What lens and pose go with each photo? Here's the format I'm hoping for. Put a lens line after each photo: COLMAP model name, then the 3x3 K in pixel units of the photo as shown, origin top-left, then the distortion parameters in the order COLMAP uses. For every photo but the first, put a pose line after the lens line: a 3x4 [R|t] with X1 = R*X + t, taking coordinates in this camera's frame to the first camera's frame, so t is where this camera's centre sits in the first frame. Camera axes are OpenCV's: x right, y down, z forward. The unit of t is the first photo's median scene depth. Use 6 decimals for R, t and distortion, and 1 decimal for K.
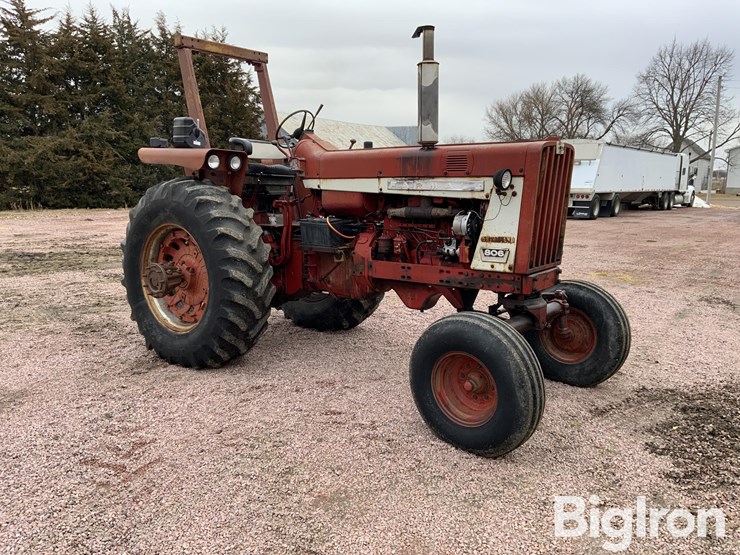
lens RADIAL K [[611.4, 0, 369.7], [0, 611.4, 280.9], [0, 0, 1]] dist [0.056928, -0.098613]
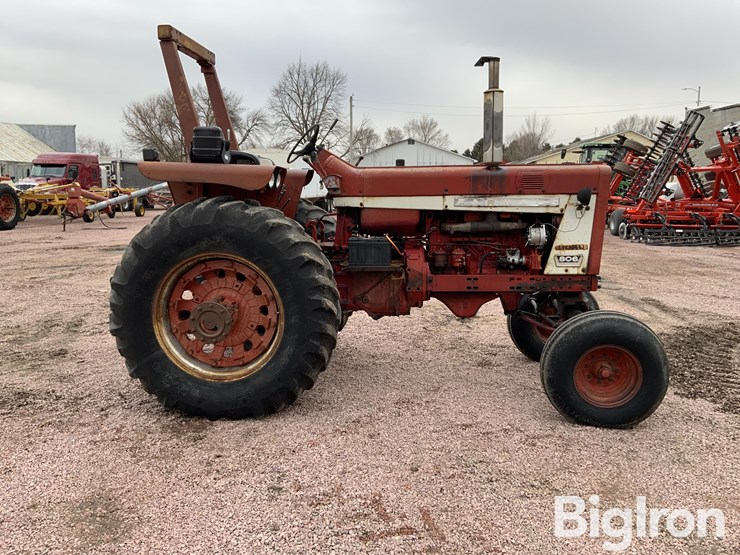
lens RADIAL K [[611.4, 0, 368.4], [0, 611.4, 279.4], [0, 0, 1]] dist [0.056928, -0.098613]
pose [[0.829518, -0.090832, 0.551044, -0.676389], [0.096048, 0.995187, 0.019457, -0.058682], [-0.550158, 0.036787, 0.834250, 0.206909]]
